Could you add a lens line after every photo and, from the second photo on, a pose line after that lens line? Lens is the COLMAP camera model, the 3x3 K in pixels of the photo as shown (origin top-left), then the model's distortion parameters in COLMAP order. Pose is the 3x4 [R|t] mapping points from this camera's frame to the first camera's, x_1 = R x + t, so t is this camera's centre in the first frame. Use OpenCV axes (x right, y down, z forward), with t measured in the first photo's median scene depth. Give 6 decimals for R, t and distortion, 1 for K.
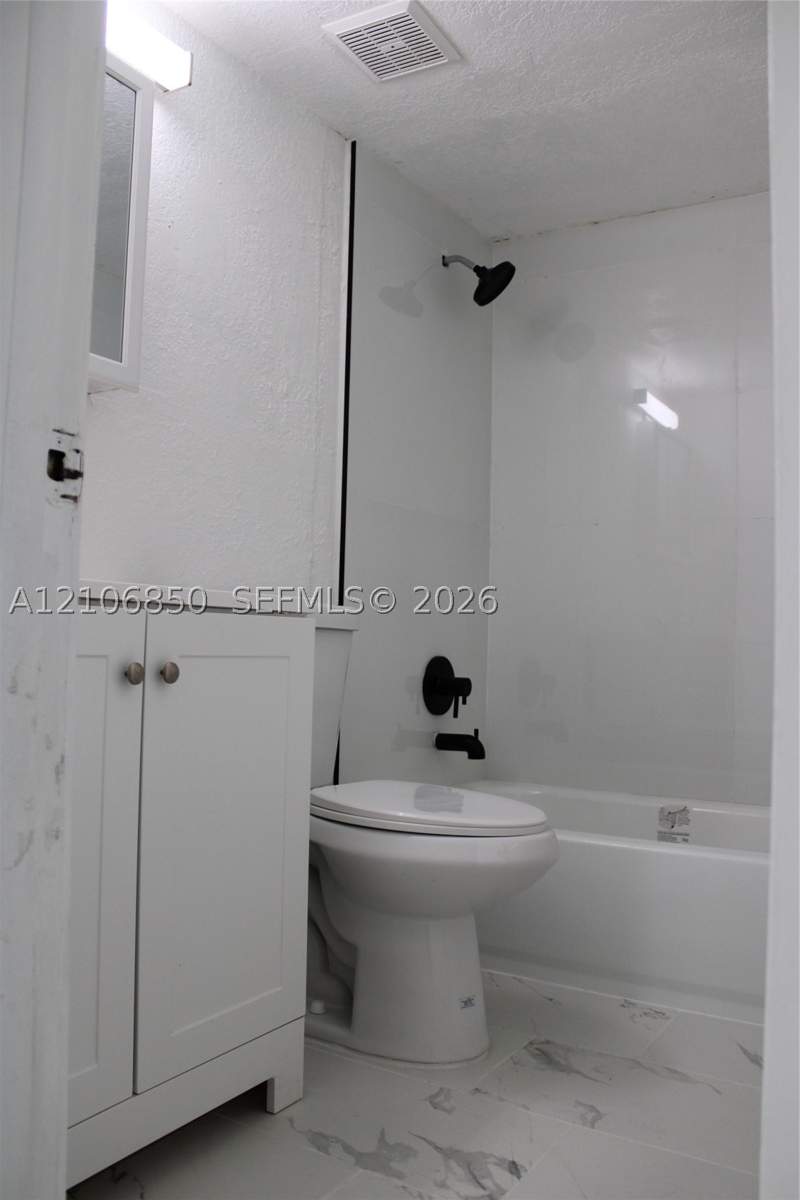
lens RADIAL K [[1007.9, 0, 403.4], [0, 1007.9, 604.1], [0, 0, 1]] dist [-0.109921, 0.042107]
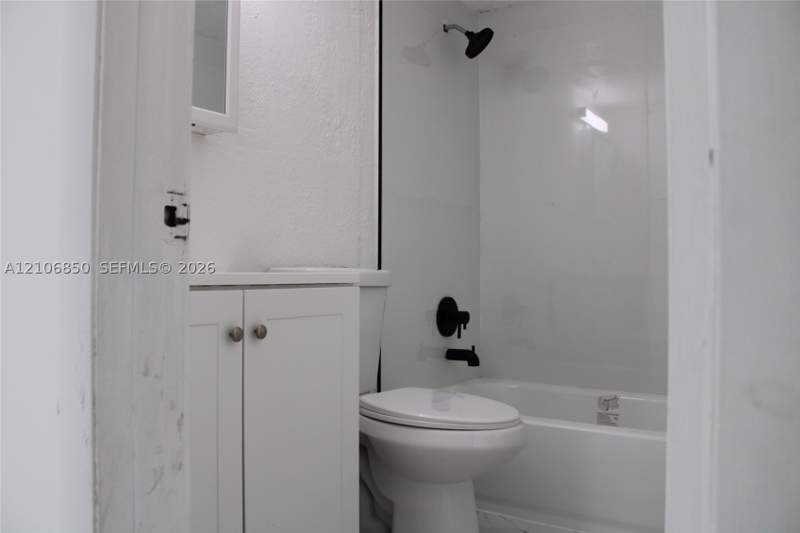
lens RADIAL K [[671.9, 0, 402.3], [0, 671.9, 263.3], [0, 0, 1]] dist [-0.109921, 0.042107]
pose [[0.999087, -0.021638, -0.036835, 0.009206], [0.022600, 0.999409, 0.025903, -0.033773], [0.036253, -0.026712, 0.998986, 0.015173]]
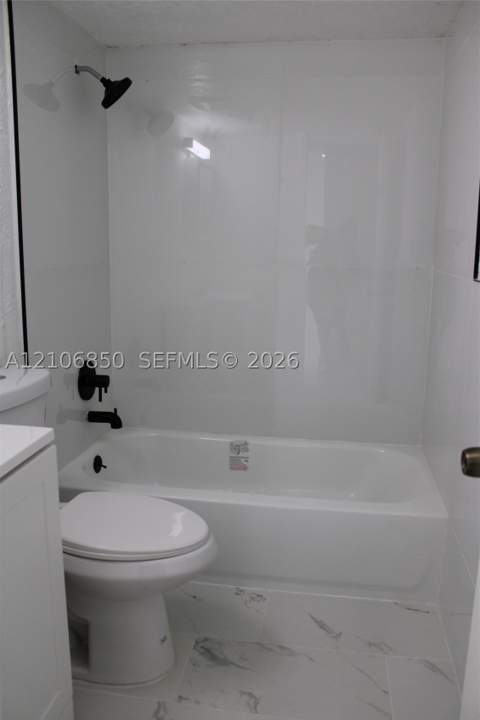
lens RADIAL K [[604.8, 0, 240.0], [0, 604.8, 364.6], [0, 0, 1]] dist [-0.109921, 0.042107]
pose [[0.922819, -0.090747, 0.374394, -0.115624], [-0.006286, 0.968183, 0.250166, -0.221021], [-0.385183, -0.233211, 0.892887, 0.182536]]
